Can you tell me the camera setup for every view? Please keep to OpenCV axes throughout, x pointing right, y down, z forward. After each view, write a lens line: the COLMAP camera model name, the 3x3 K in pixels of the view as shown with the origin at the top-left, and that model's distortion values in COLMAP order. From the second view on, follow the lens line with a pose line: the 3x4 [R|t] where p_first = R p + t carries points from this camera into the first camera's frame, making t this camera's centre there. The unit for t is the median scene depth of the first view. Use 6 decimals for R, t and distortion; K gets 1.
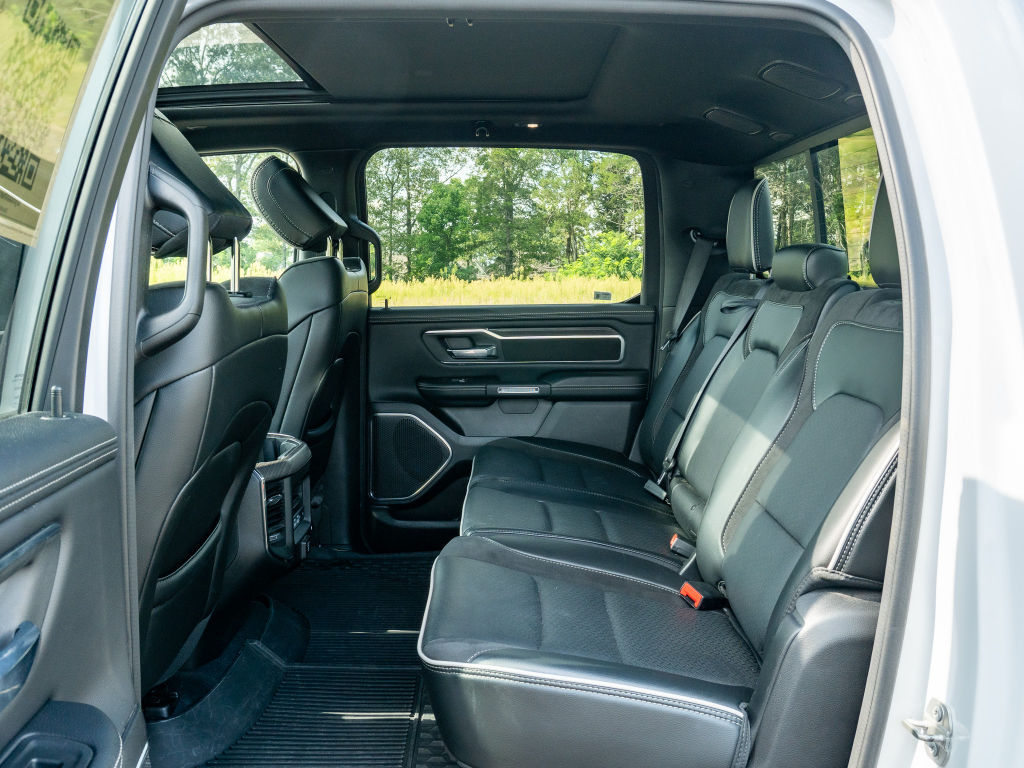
lens RADIAL K [[922.1, 0, 521.3], [0, 922.1, 420.2], [0, 0, 1]] dist [-0.011817, 0.008670]
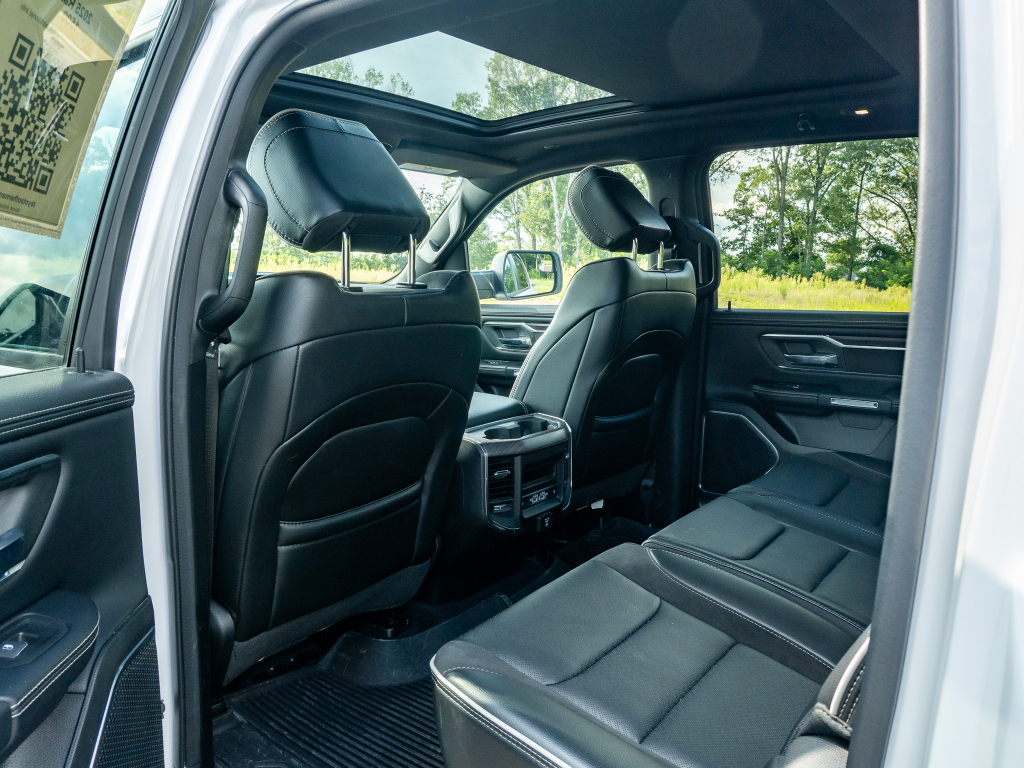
lens RADIAL K [[773.5, 0, 517.7], [0, 773.5, 385.5], [0, 0, 1]] dist [-0.031838, 0.013543]
pose [[0.779565, 0.097785, -0.618640, 0.268107], [-0.112870, 0.993499, 0.014807, -0.030191], [0.616067, 0.058283, 0.785535, 0.234537]]
